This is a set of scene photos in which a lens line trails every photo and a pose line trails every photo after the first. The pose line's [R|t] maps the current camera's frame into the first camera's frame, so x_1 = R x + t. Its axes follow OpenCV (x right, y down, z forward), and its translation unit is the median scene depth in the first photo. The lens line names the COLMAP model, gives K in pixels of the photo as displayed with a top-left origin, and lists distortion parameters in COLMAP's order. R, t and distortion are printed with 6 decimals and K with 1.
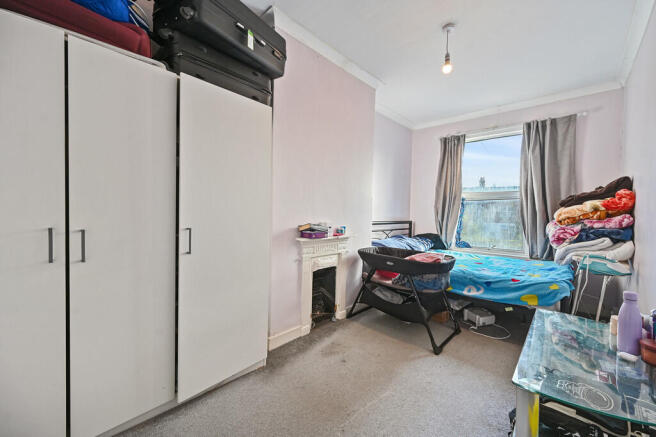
lens RADIAL K [[265.1, 0, 328.9], [0, 265.1, 211.9], [0, 0, 1]] dist [0.001641, 0.000171]
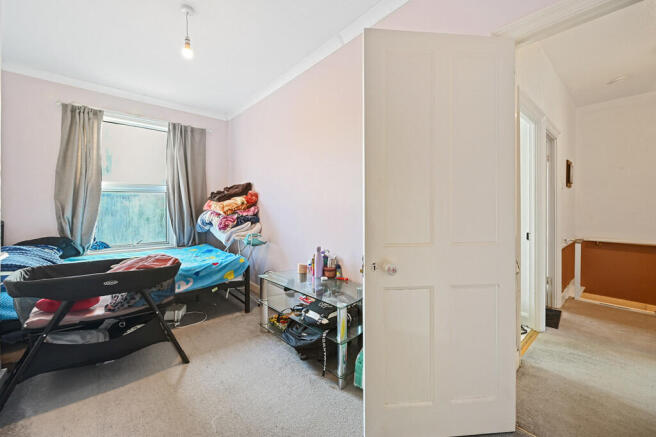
lens RADIAL K [[262.3, 0, 329.3], [0, 262.3, 205.8], [0, 0, 1]] dist [-0.000737, -0.000057]
pose [[0.079133, -0.013472, 0.996773, -0.322662], [0.002175, 0.999909, 0.013341, -0.010487], [-0.996862, 0.001112, 0.079155, 0.315997]]
